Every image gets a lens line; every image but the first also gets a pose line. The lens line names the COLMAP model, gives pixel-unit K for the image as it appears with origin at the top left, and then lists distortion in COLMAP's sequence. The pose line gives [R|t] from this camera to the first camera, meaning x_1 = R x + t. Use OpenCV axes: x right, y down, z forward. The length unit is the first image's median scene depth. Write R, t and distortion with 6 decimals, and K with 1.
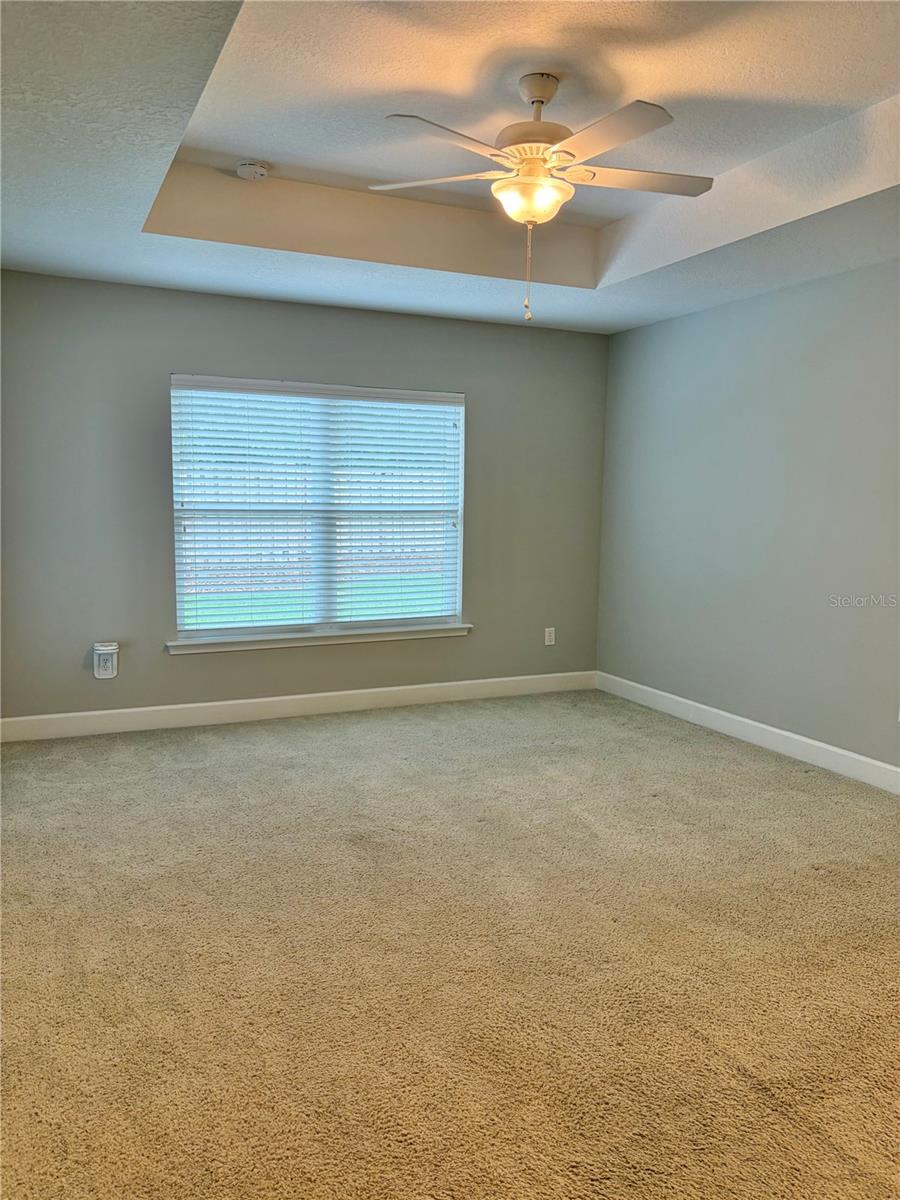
lens RADIAL K [[910.2, 0, 453.0], [0, 910.2, 602.2], [0, 0, 1]] dist [0.101984, -0.167051]
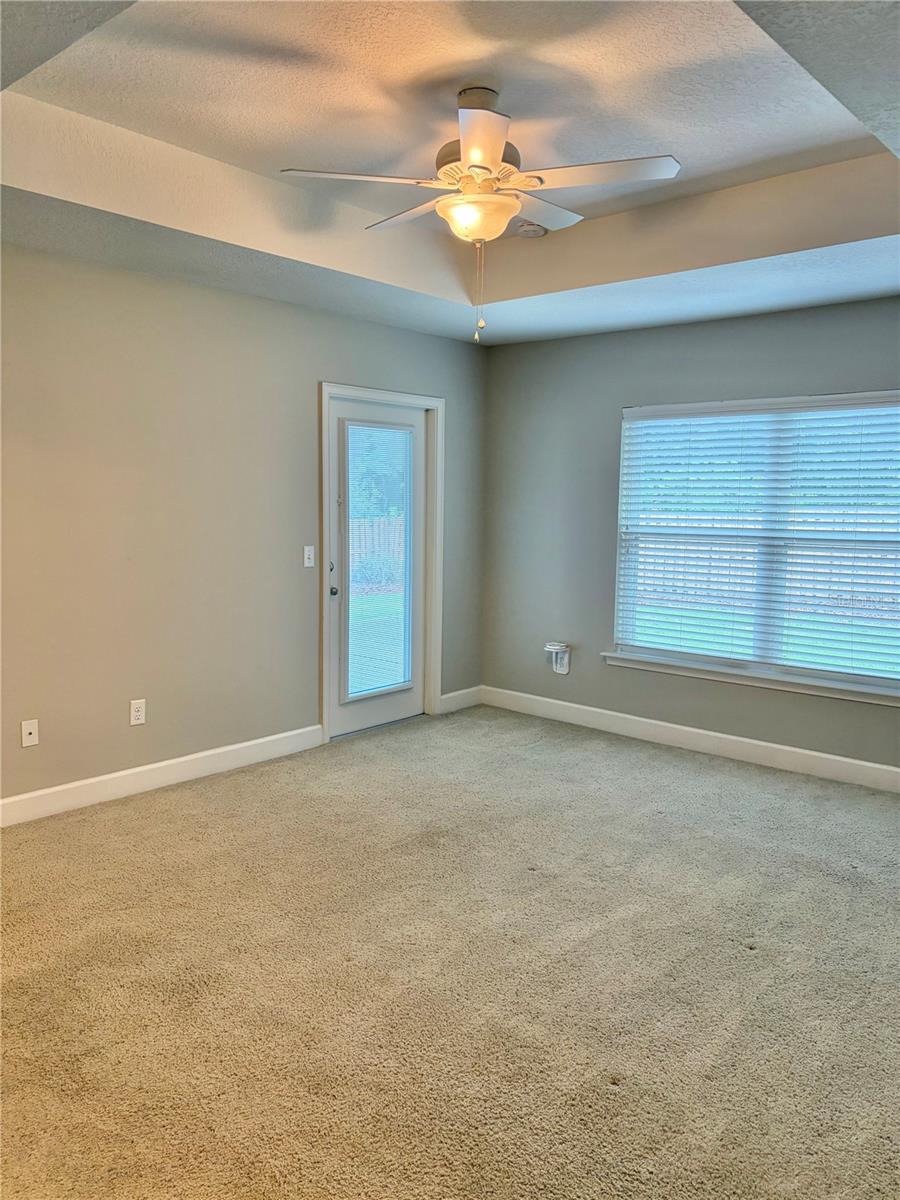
lens RADIAL K [[910.2, 0, 453.0], [0, 910.2, 602.2], [0, 0, 1]] dist [0.101984, -0.167051]
pose [[0.392565, 0.095824, -0.914719, 0.614986], [-0.118327, 0.991554, 0.053092, -0.052670], [0.912081, 0.087394, 0.400588, 0.390847]]
